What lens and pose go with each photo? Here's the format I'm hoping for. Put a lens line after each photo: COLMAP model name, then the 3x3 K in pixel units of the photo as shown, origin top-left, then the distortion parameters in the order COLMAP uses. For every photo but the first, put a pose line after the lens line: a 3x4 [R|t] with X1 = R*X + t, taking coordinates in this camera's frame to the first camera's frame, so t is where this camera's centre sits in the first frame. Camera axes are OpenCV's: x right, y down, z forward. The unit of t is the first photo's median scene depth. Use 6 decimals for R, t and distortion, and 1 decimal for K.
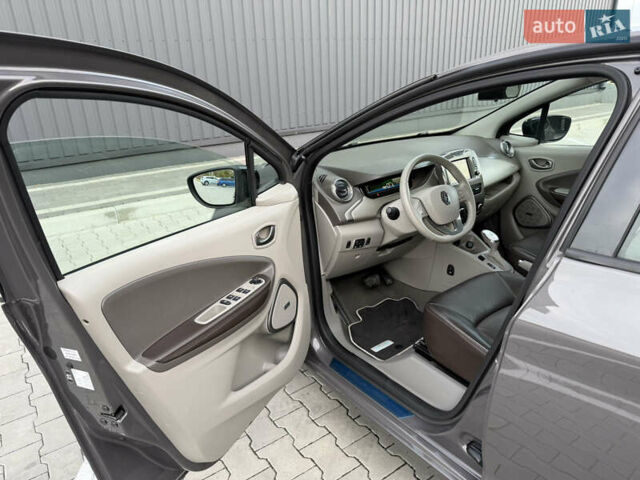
lens RADIAL K [[428.8, 0, 320.0], [0, 428.8, 240.0], [0, 0, 1]] dist [0.062132, -0.095263]
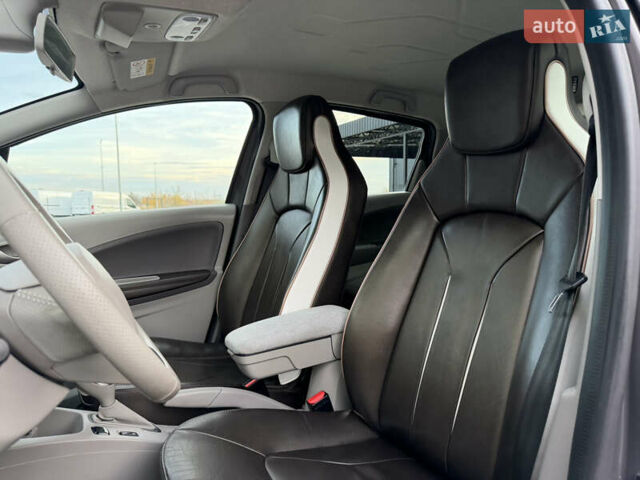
lens RADIAL K [[432.7, 0, 317.8], [0, 432.7, 246.5], [0, 0, 1]] dist [0.072983, -0.135452]
pose [[0.117732, -0.052127, 0.991676, -0.011232], [0.369425, 0.929247, 0.004987, -0.043076], [-0.921772, 0.365763, 0.128659, 0.599141]]
